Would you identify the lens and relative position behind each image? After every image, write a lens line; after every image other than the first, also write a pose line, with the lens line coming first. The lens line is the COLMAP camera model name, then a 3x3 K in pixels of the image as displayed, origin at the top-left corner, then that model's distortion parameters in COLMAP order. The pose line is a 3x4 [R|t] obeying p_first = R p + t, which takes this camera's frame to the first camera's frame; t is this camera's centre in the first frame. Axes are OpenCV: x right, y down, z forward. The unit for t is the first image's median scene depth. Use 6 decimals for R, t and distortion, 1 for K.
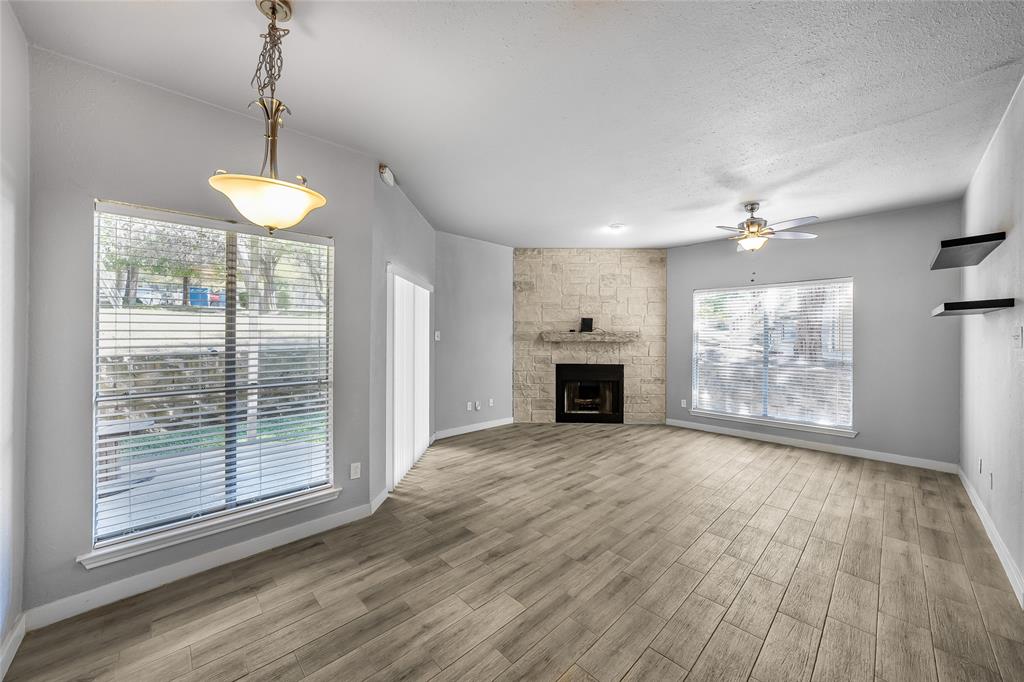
lens RADIAL K [[376.5, 0, 512.0], [0, 376.5, 341.0], [0, 0, 1]] dist [-0.001143, 0.000032]
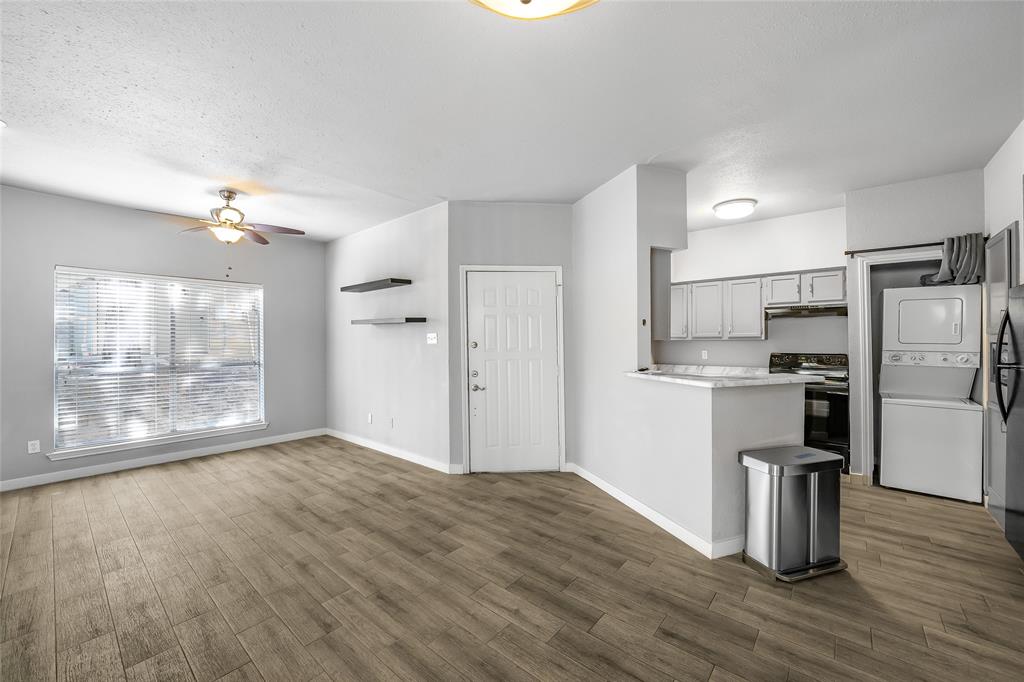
lens RADIAL K [[403.3, 0, 515.1], [0, 403.3, 340.7], [0, 0, 1]] dist [-0.010485, -0.000041]
pose [[-0.106954, -0.002967, 0.994260, -0.538640], [0.010894, 0.999932, 0.004156, -0.001526], [-0.994204, 0.011276, -0.106915, 0.574283]]
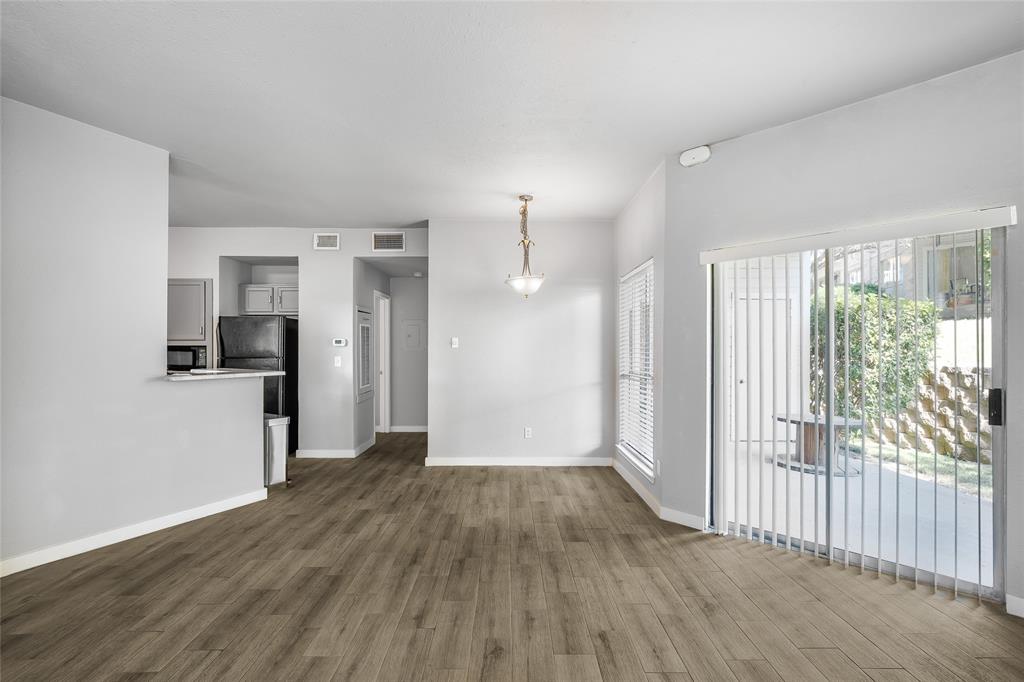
lens RADIAL K [[462.2, 0, 512.0], [0, 462.2, 341.0], [0, 0, 1]] dist [0.000977, 0.000131]
pose [[-0.684056, -0.015612, -0.729262, 0.817049], [-0.011205, 0.999878, -0.010895, 0.007451], [0.729343, 0.000719, -0.684148, 1.583434]]
